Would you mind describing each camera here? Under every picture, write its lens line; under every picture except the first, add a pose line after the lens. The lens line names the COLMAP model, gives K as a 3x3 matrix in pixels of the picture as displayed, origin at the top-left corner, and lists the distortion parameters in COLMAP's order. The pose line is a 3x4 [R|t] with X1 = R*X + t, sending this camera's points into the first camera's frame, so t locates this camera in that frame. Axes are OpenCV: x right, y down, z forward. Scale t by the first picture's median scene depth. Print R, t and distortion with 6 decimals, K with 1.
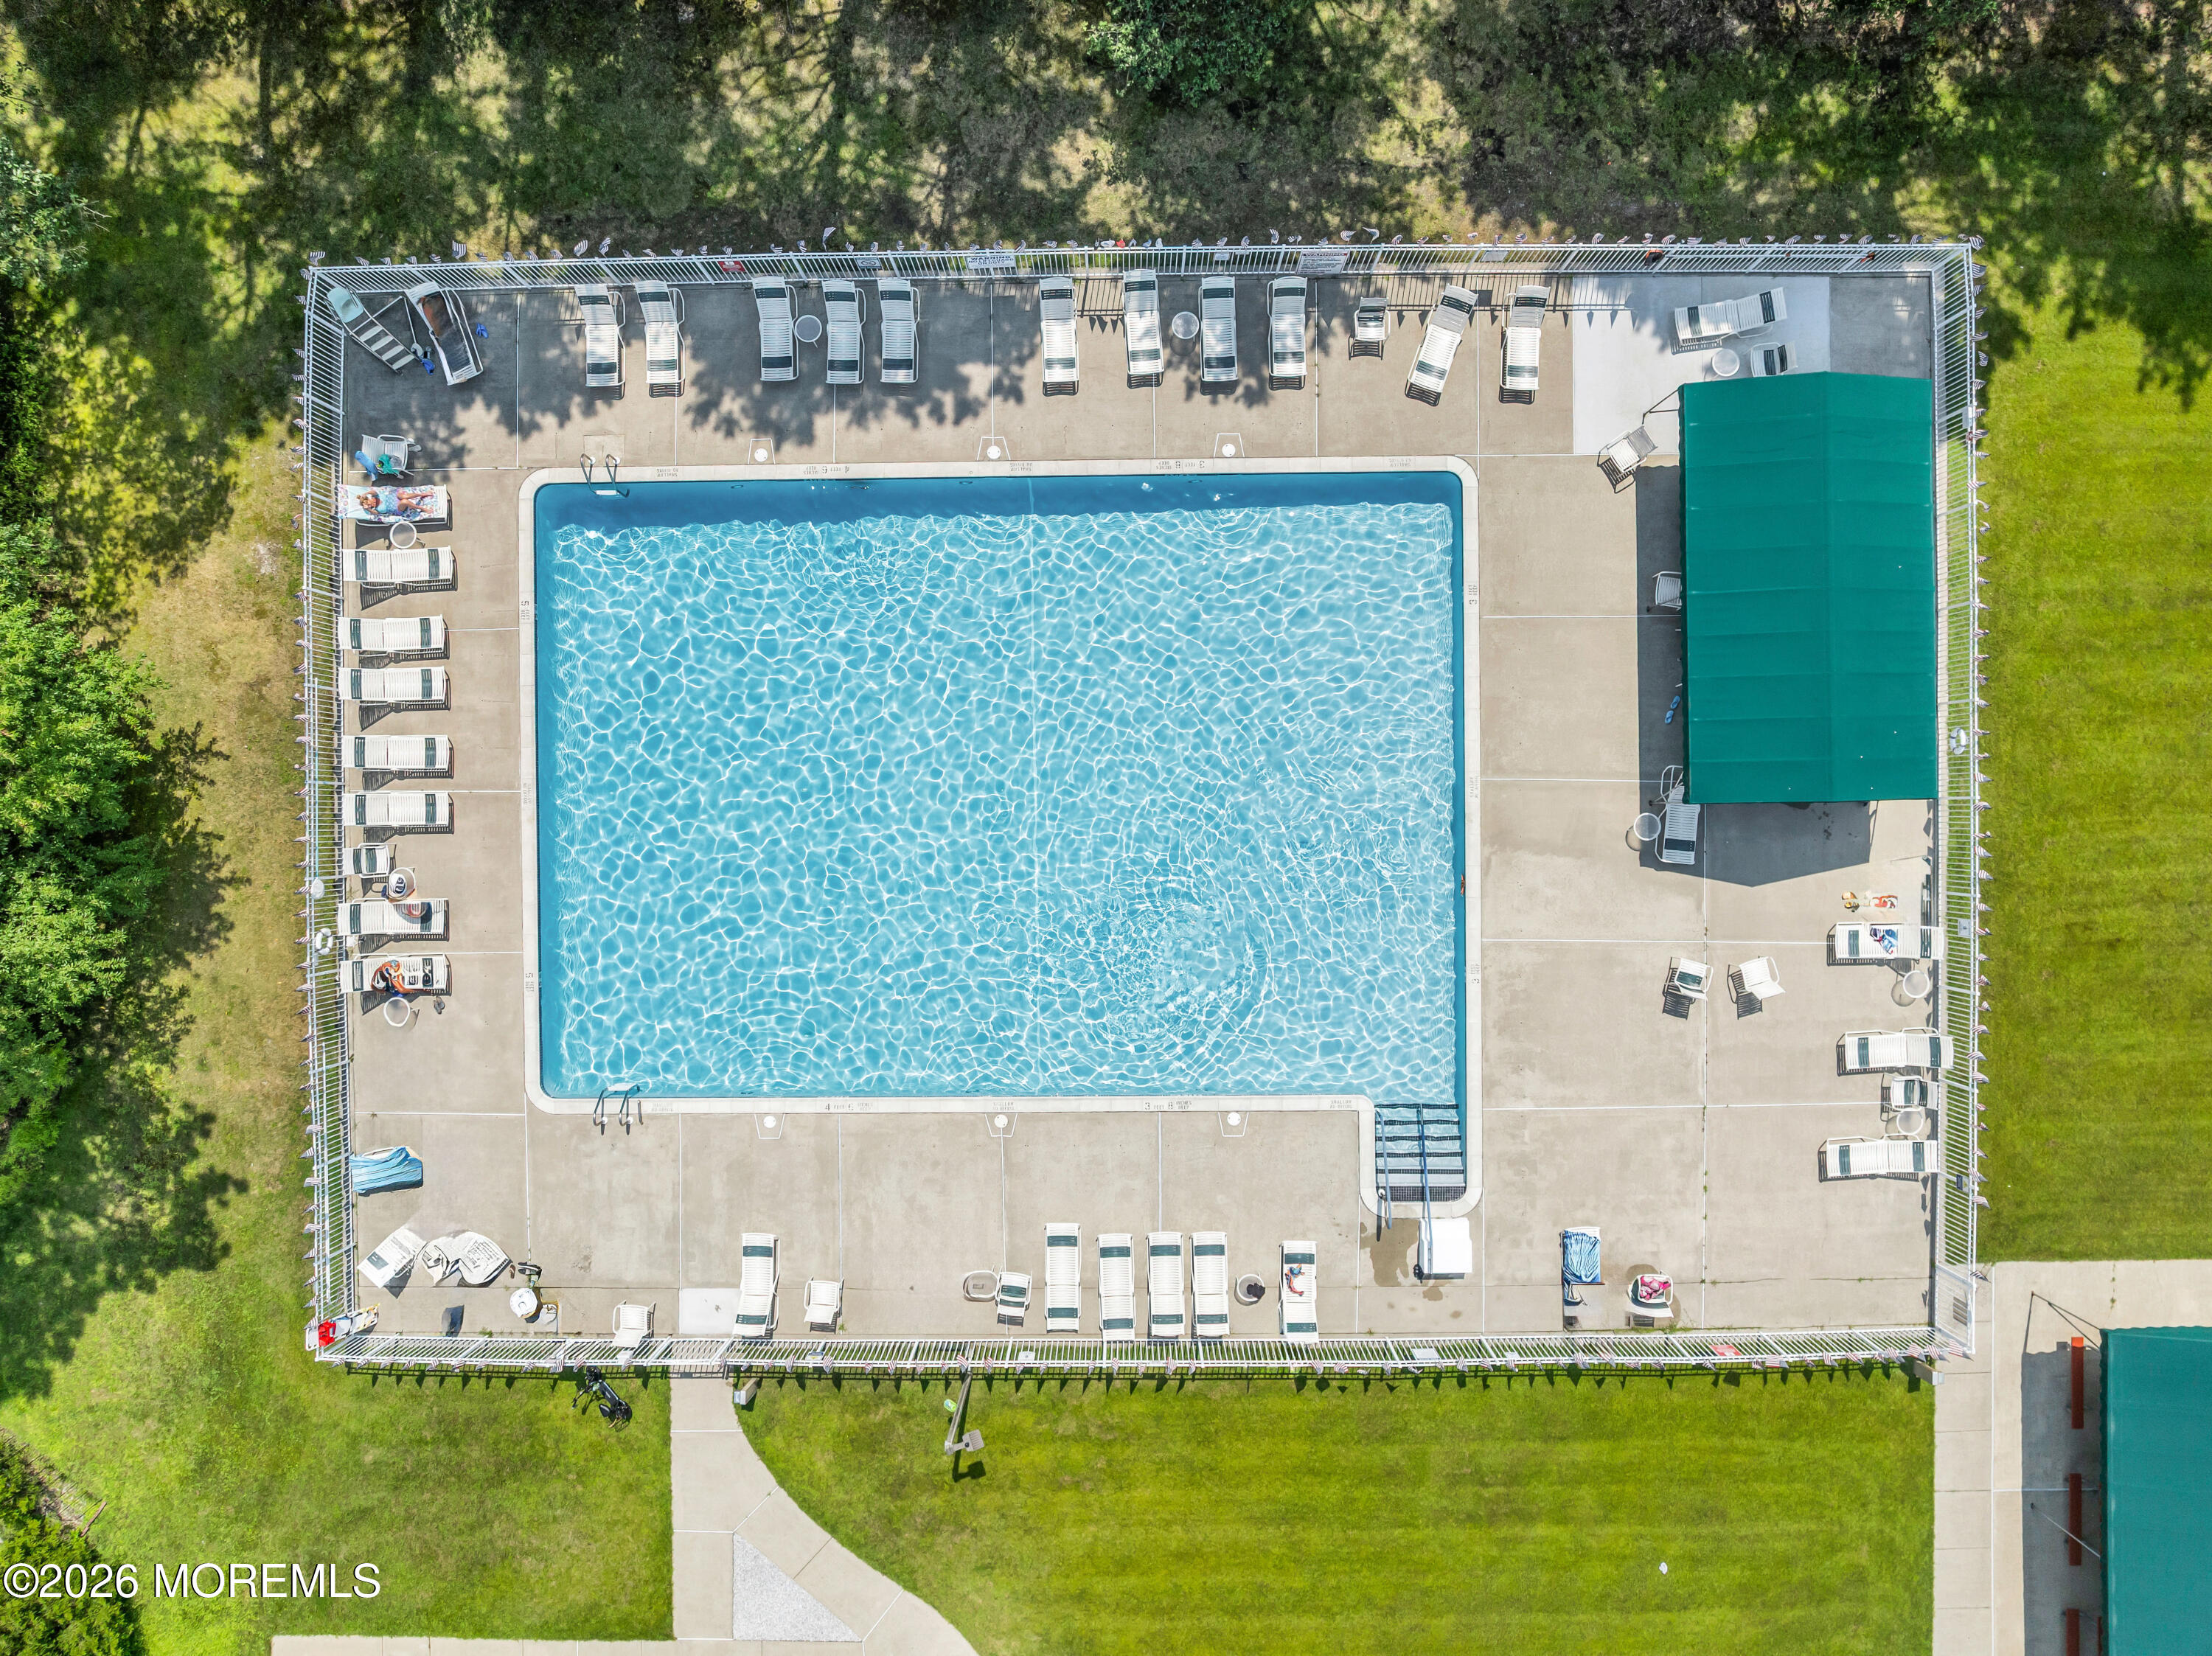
lens RADIAL K [[1554.6, 0, 1106.0], [0, 1554.6, 828.0], [0, 0, 1]] dist [-0.032710, -0.004304]
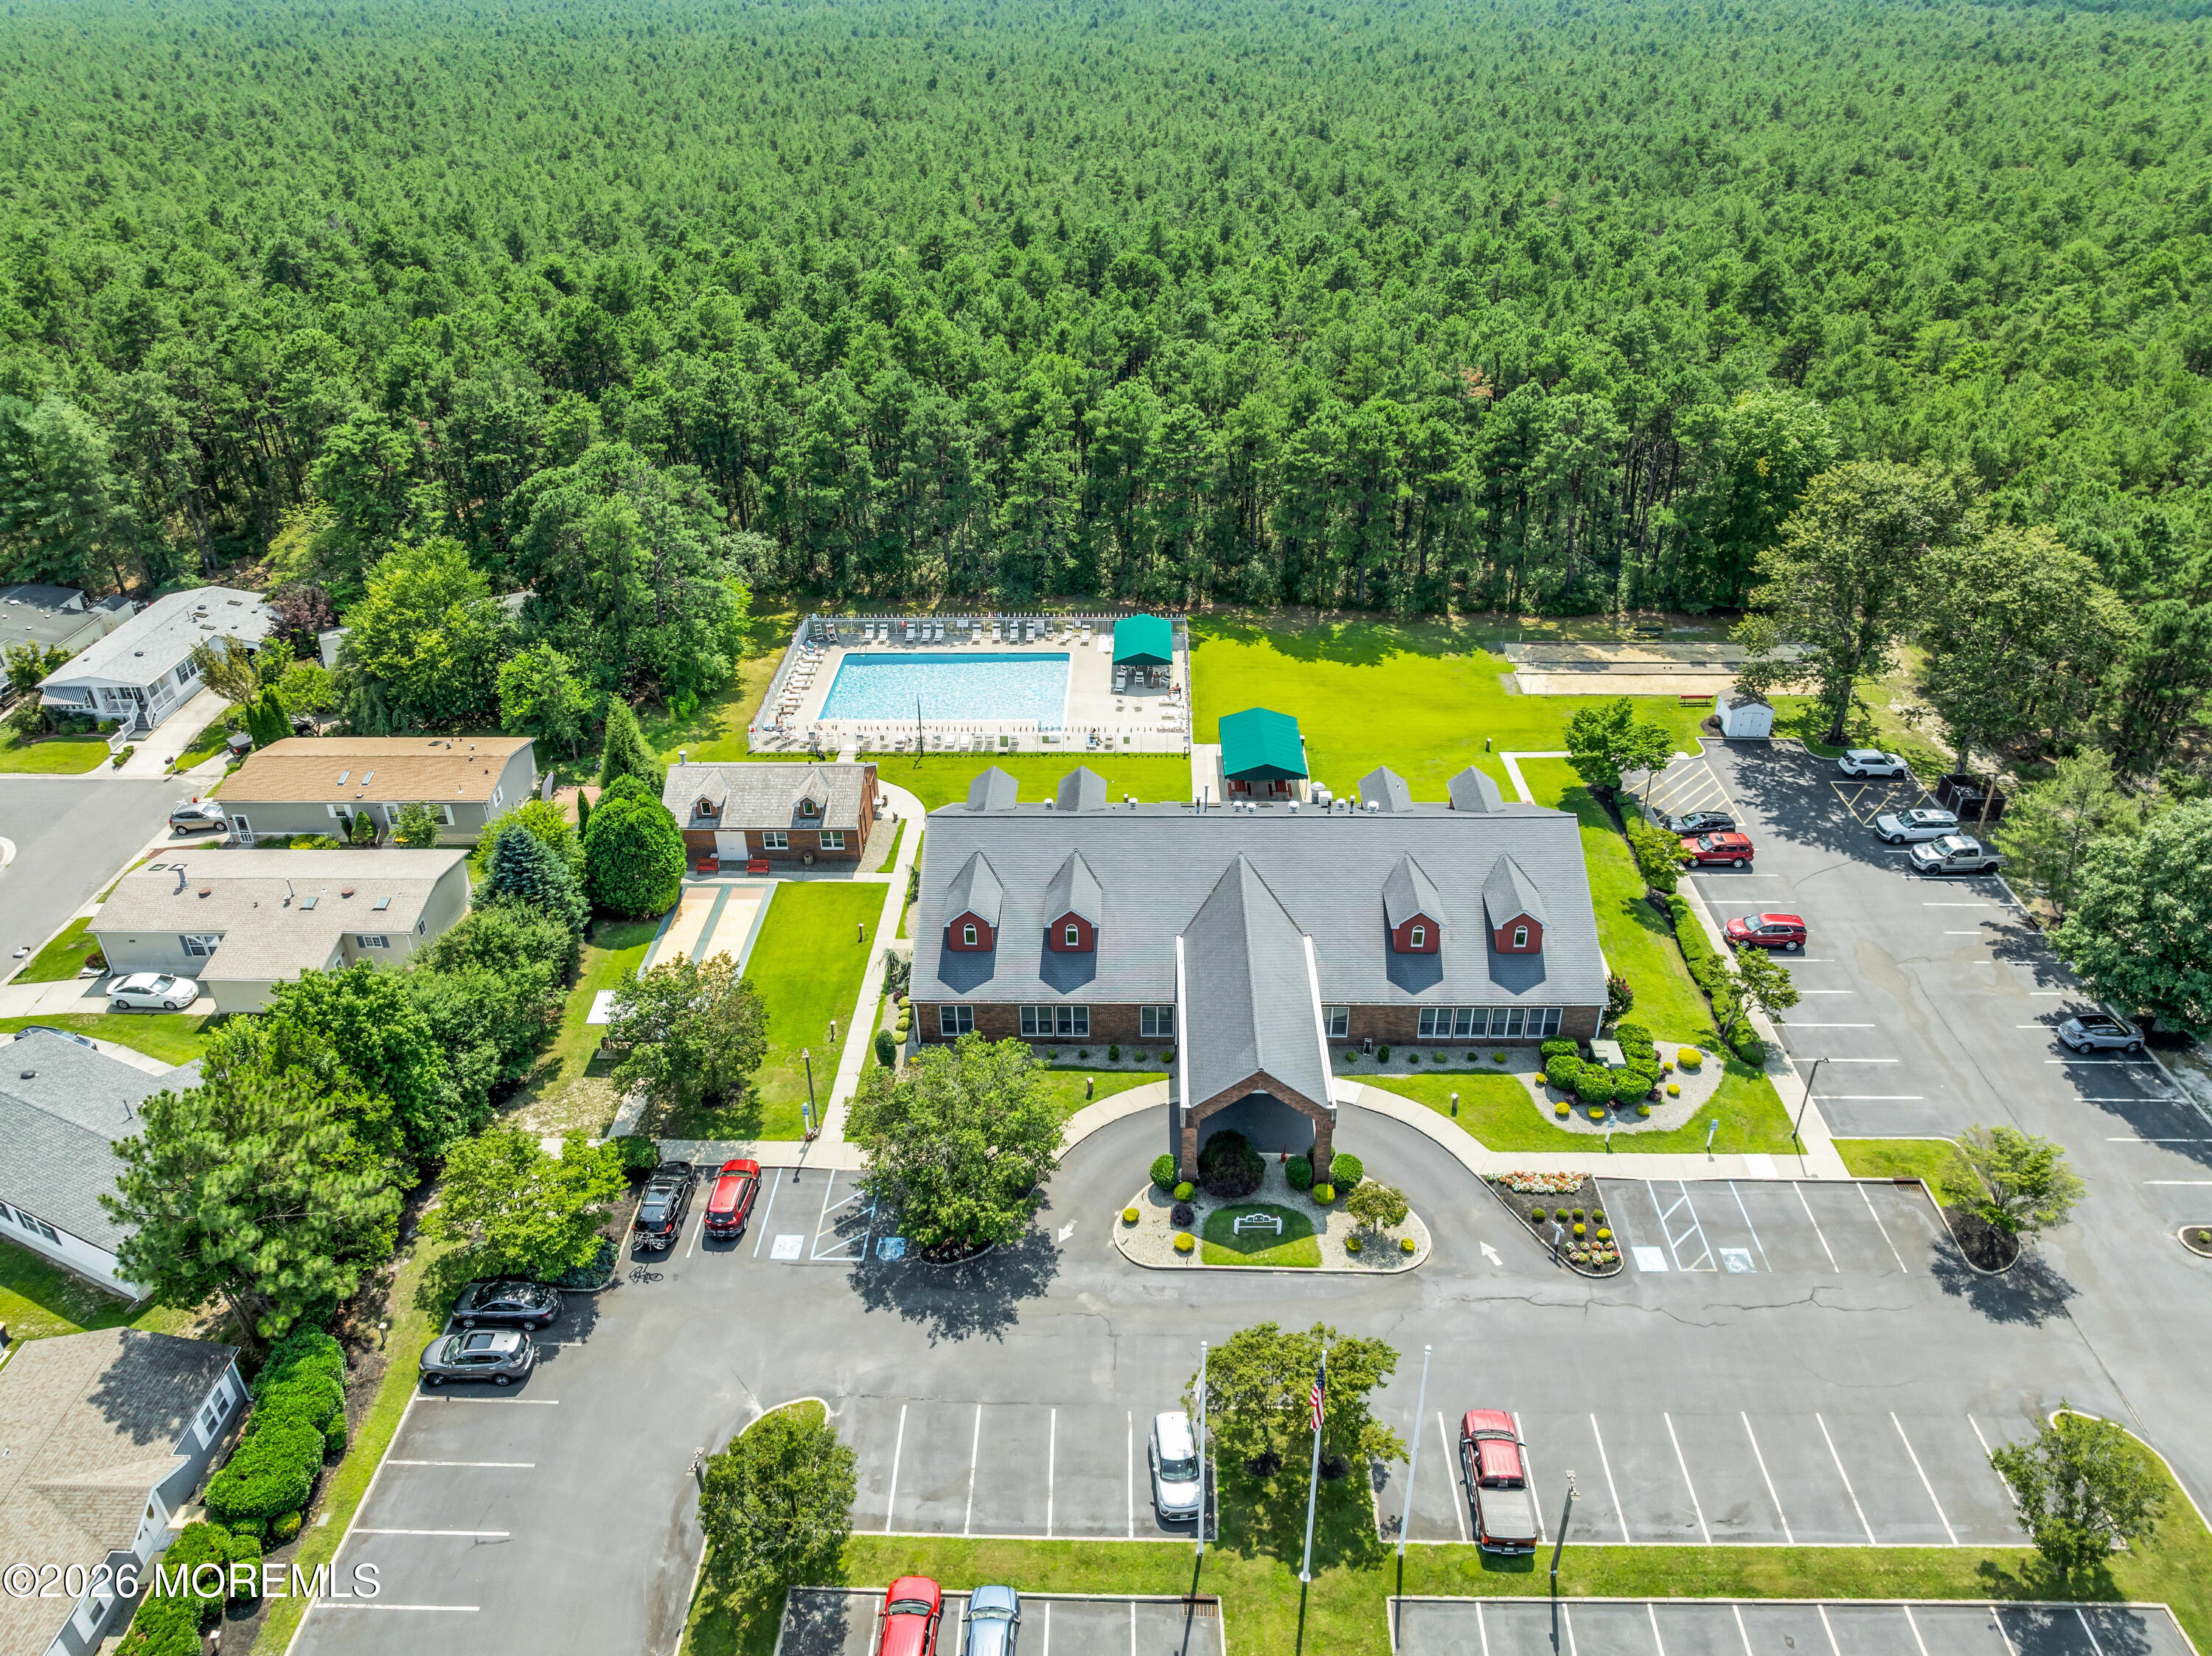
lens RADIAL K [[1554.6, 0, 1106.0], [0, 1554.6, 828.0], [0, 0, 1]] dist [-0.032710, -0.004304]
pose [[0.999353, 0.016036, -0.032182, 0.466545], [-0.035883, 0.501914, -0.864173, 3.598886], [0.002295, 0.864769, 0.502164, -0.675874]]
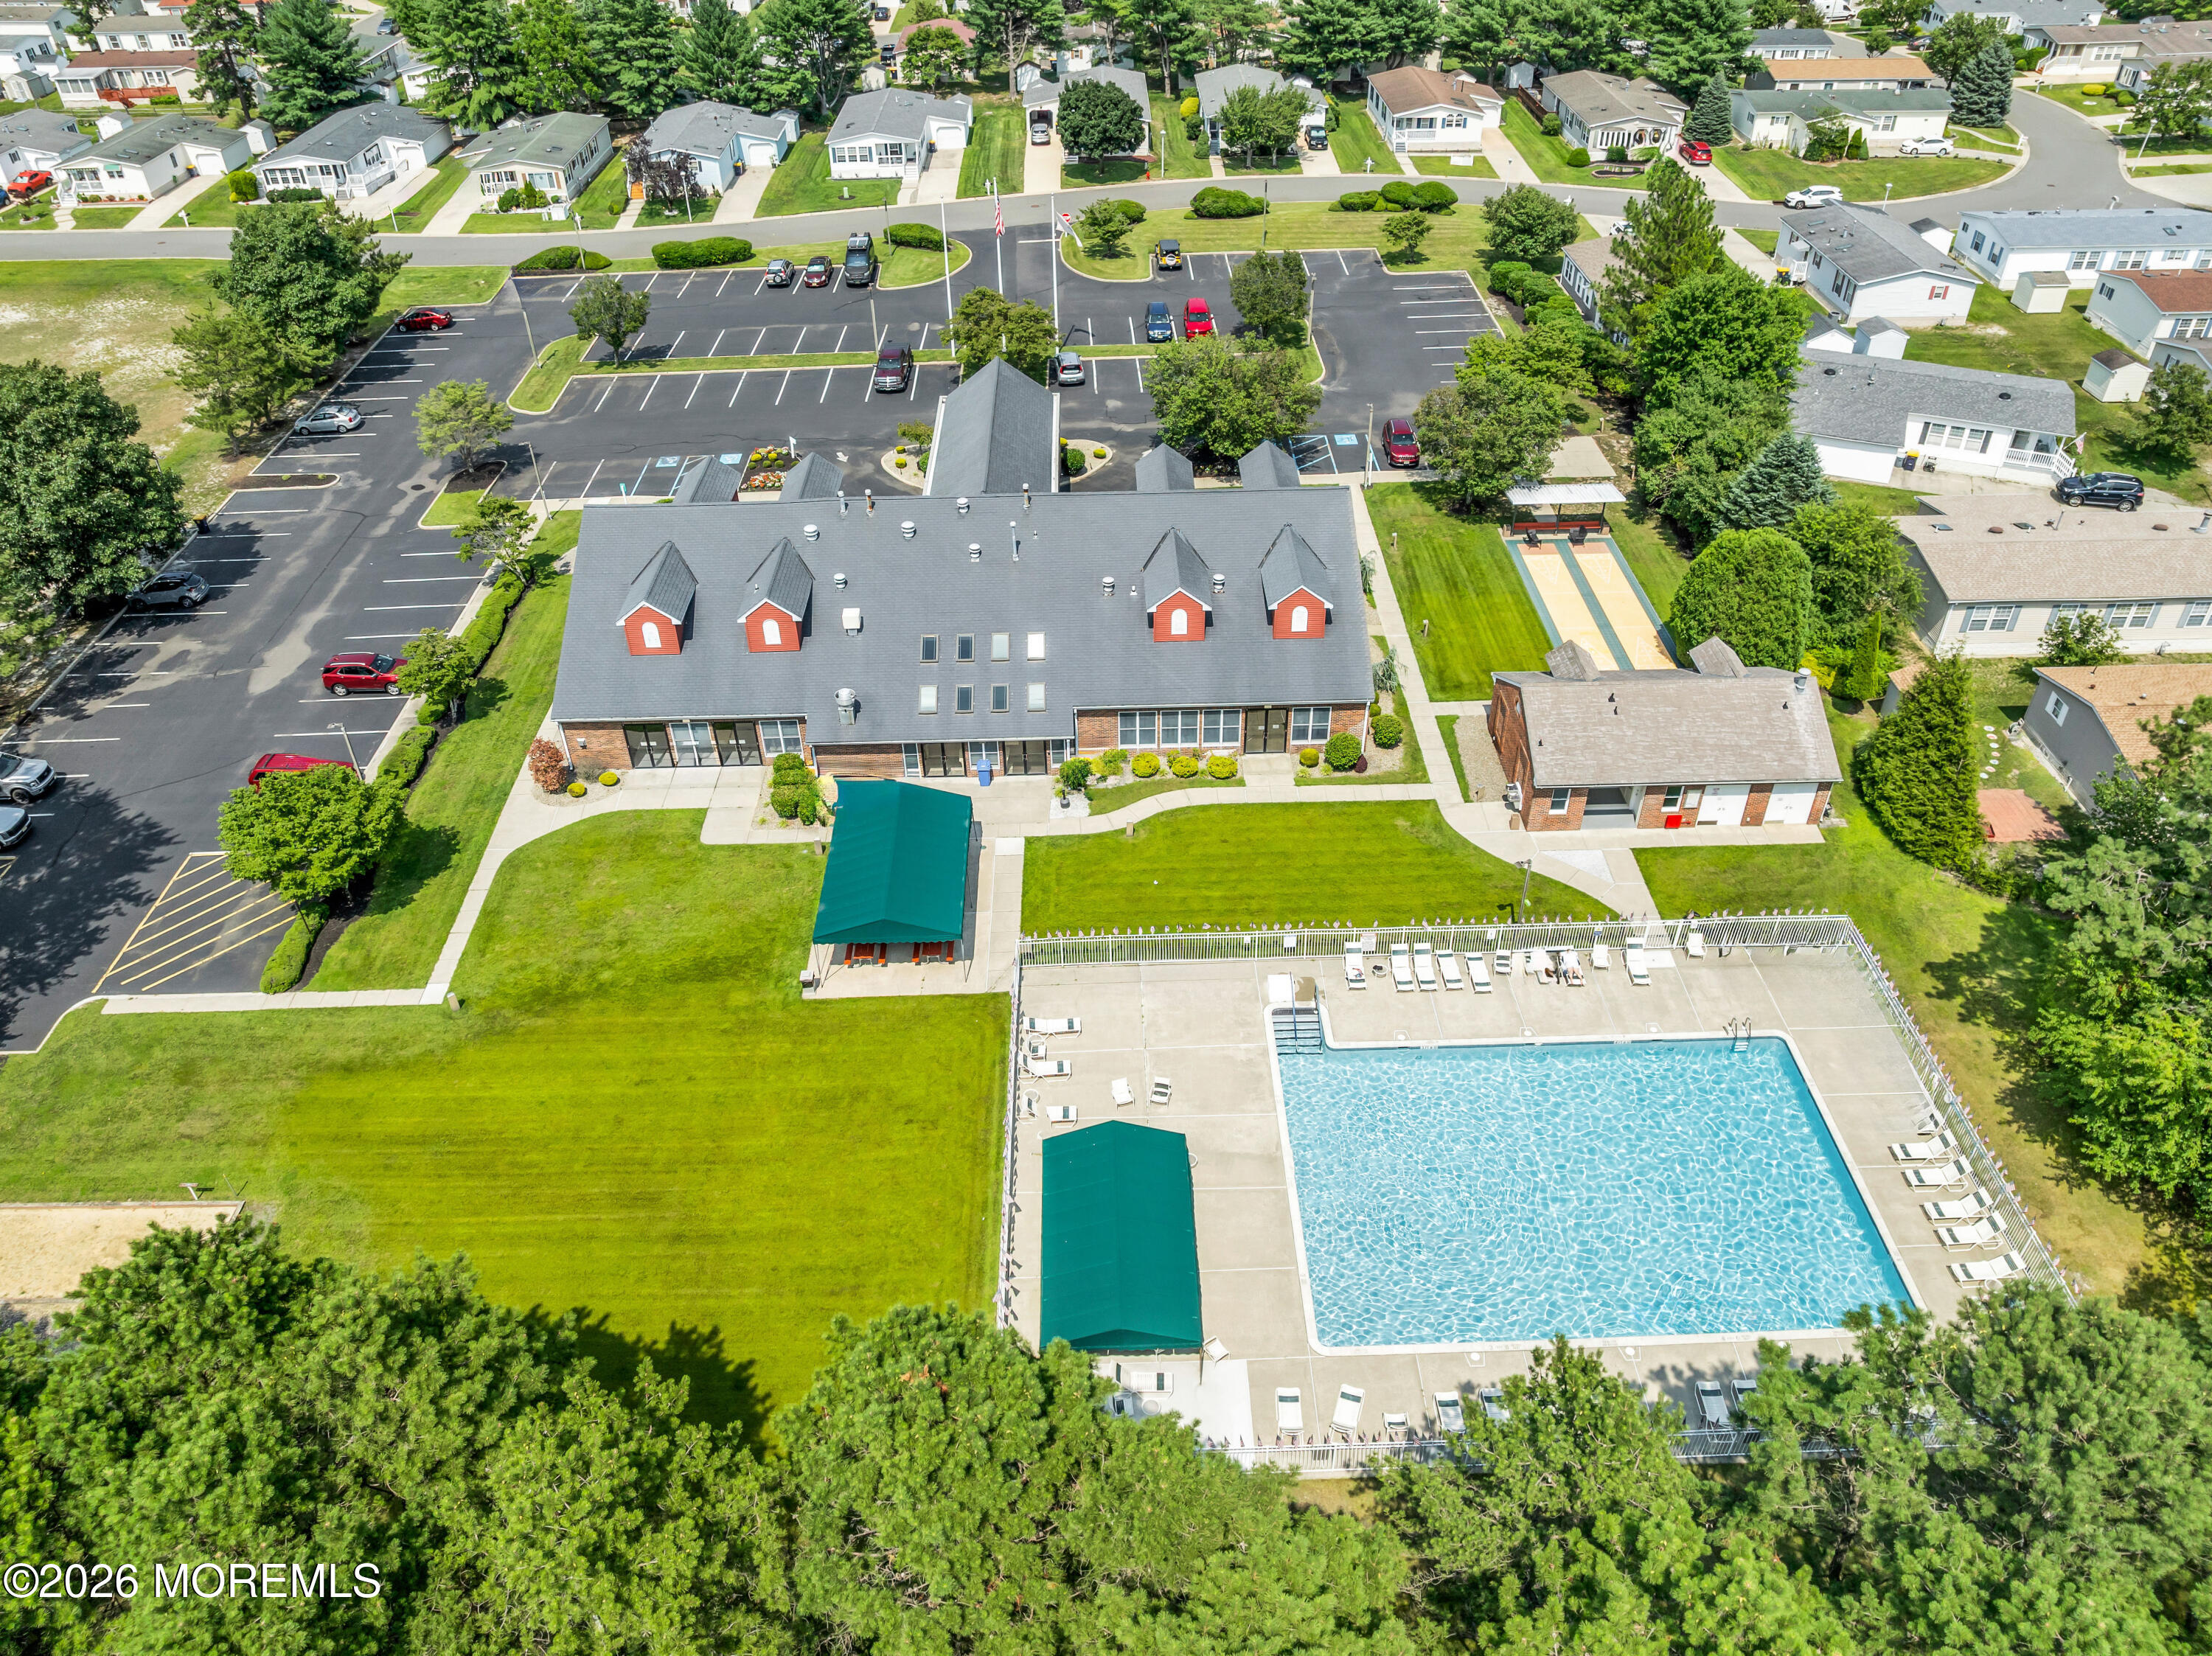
lens RADIAL K [[1554.6, 0, 1106.0], [0, 1554.6, 828.0], [0, 0, 1]] dist [-0.032710, -0.004304]
pose [[-0.999589, 0.027232, 0.008914, 0.412061], [-0.009998, -0.623026, 0.782137, -1.093030], [0.026852, 0.781727, 0.623043, -0.345816]]
